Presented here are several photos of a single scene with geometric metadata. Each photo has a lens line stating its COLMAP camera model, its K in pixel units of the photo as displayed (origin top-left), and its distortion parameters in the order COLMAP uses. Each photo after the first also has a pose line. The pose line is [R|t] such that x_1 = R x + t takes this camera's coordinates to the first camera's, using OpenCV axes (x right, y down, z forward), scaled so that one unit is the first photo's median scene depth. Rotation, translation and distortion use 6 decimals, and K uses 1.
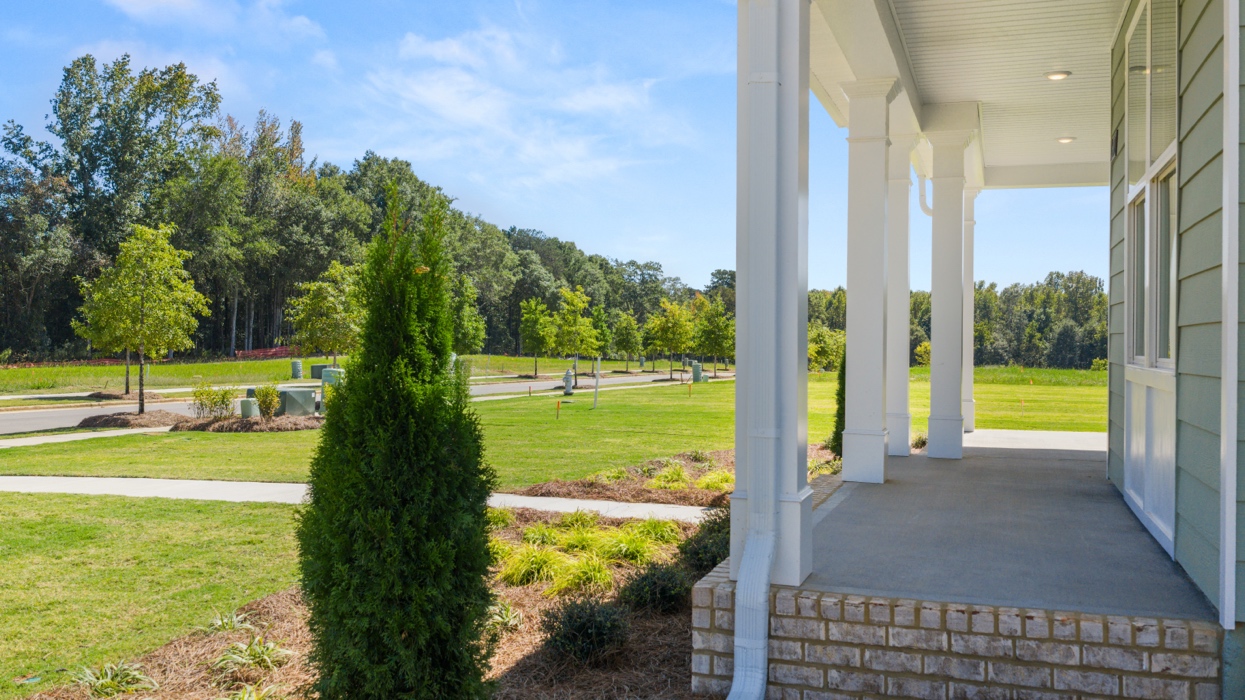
lens RADIAL K [[1059.3, 0, 623.0], [0, 1059.3, 326.8], [0, 0, 1]] dist [-0.058488, 0.134640]
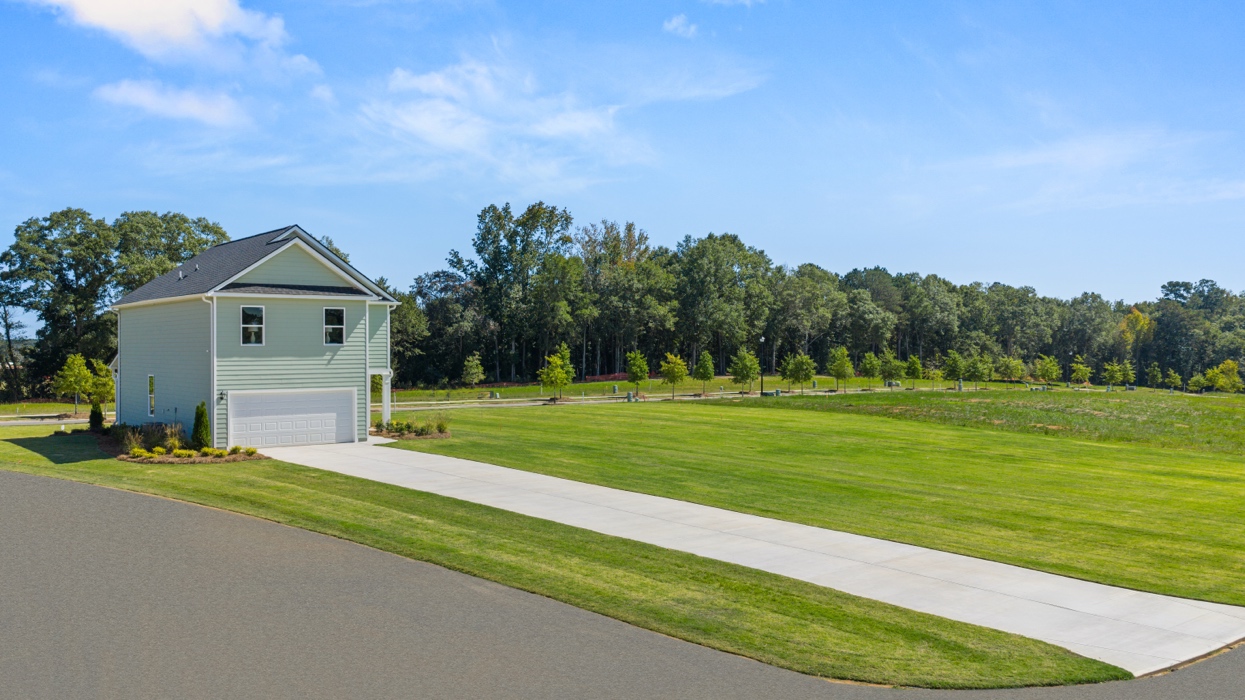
lens RADIAL K [[1031.5, 0, 622.5], [0, 1031.5, 350.0], [0, 0, 1]] dist [0.038524, -0.068083]
pose [[0.843457, -0.019481, -0.536843, 0.517055], [0.026483, 0.999635, 0.005334, -0.024533], [0.536543, -0.018716, 0.843665, -0.277969]]
